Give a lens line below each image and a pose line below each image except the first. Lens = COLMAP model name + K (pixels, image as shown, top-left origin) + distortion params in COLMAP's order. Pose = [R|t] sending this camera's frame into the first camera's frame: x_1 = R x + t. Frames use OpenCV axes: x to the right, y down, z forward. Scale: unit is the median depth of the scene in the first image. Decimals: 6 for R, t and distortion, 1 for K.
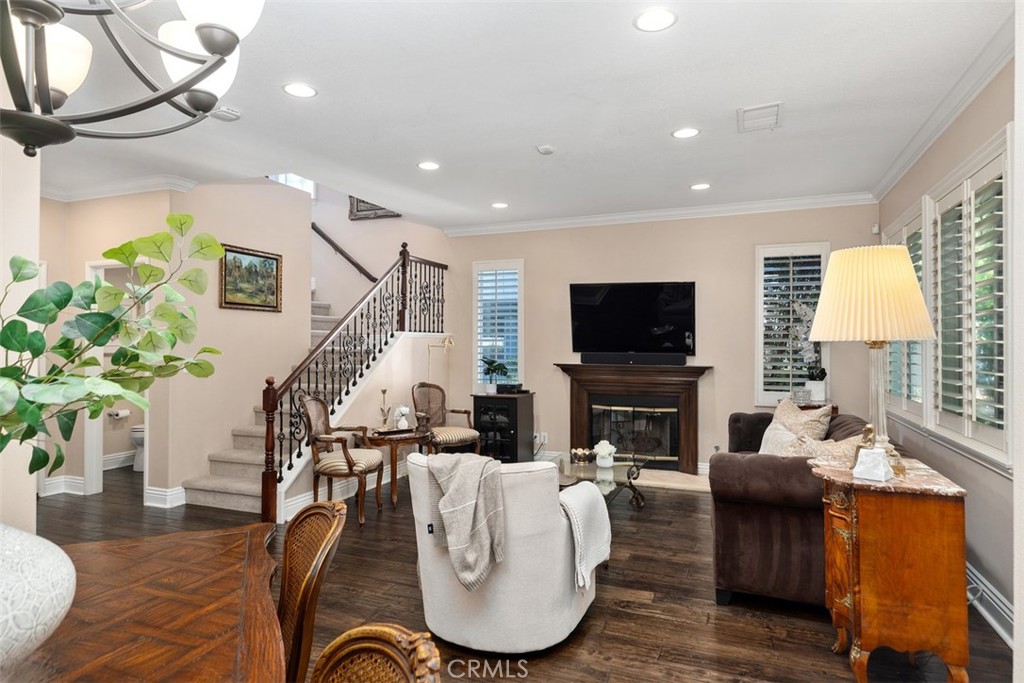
lens RADIAL K [[593.9, 0, 512.0], [0, 593.9, 341.5], [0, 0, 1]] dist [-0.000600, 0.000023]
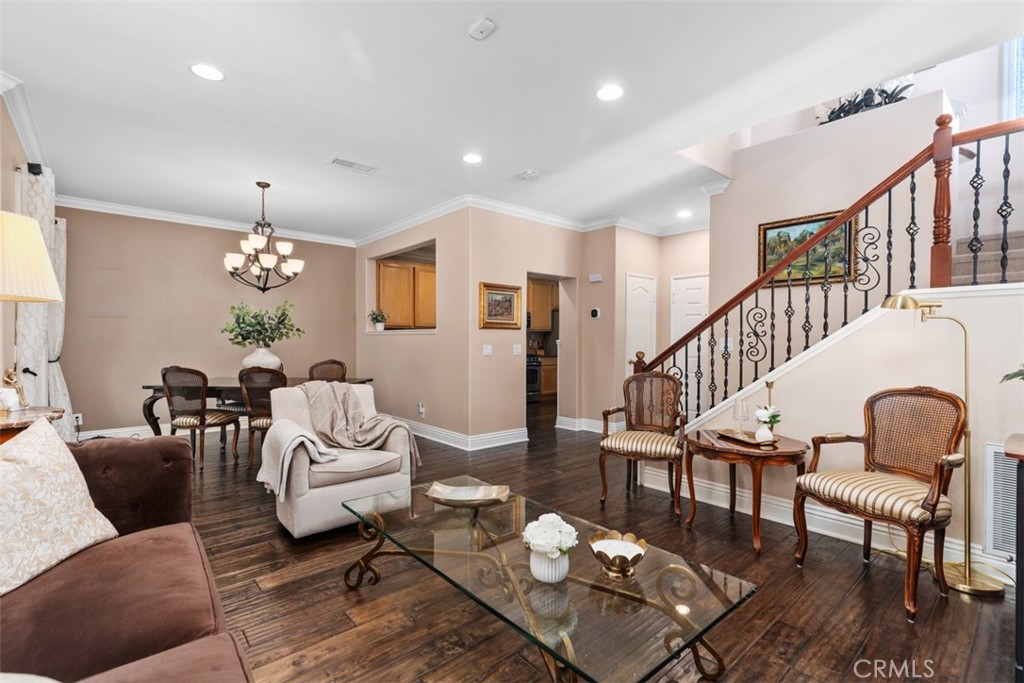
lens RADIAL K [[462.5, 0, 513.4], [0, 462.5, 344.9], [0, 0, 1]] dist [0.002751, 0.000381]
pose [[-0.450937, 0.006395, -0.892533, 0.382671], [0.008612, 0.999959, 0.002814, 0.032039], [0.892514, -0.006417, -0.450973, 0.918951]]
